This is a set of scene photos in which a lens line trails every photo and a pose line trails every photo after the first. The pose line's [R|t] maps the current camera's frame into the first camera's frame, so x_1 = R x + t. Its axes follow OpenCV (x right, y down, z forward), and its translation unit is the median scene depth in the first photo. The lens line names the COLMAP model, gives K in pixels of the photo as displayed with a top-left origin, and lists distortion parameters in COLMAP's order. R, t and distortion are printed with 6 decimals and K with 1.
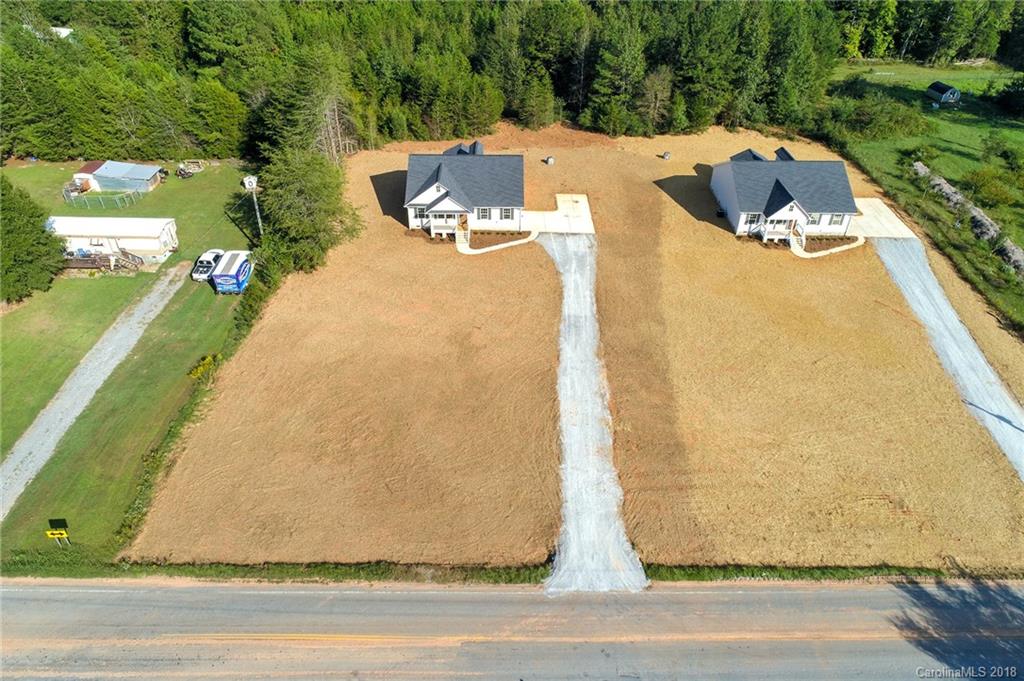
lens RADIAL K [[681.4, 0, 512.0], [0, 681.4, 340.5], [0, 0, 1]] dist [-0.002061, 0.000936]
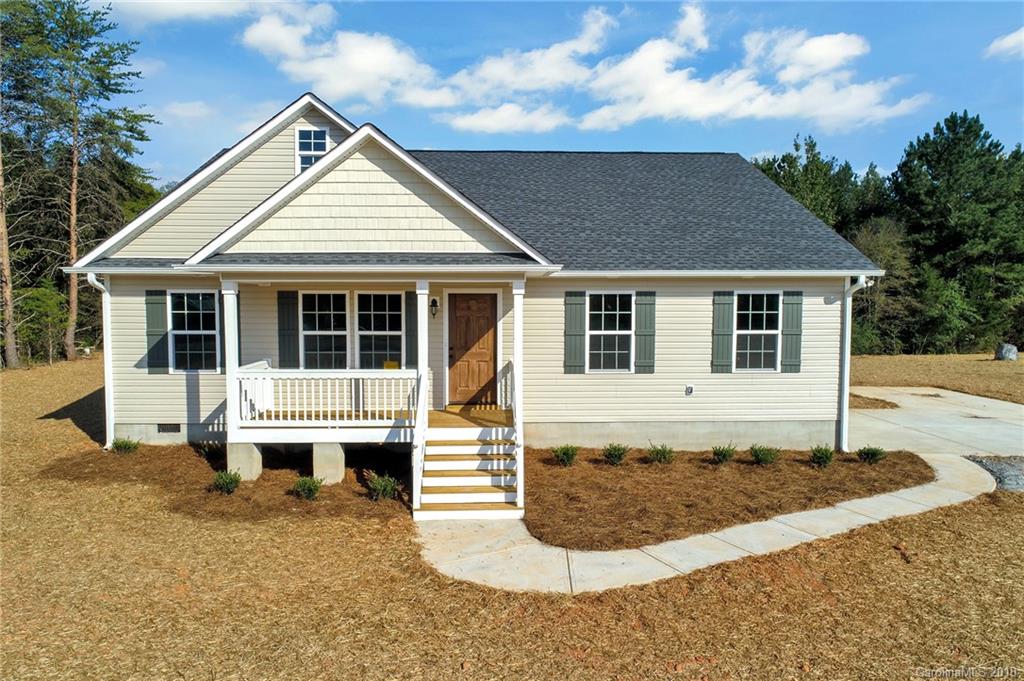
lens RADIAL K [[681.4, 0, 512.0], [0, 681.4, 340.5], [0, 0, 1]] dist [-0.002061, 0.000936]
pose [[0.999569, -0.011401, 0.027053, -0.066749], [0.024437, 0.833805, -0.551518, -0.100156], [-0.016269, 0.551941, 0.833724, 0.869878]]
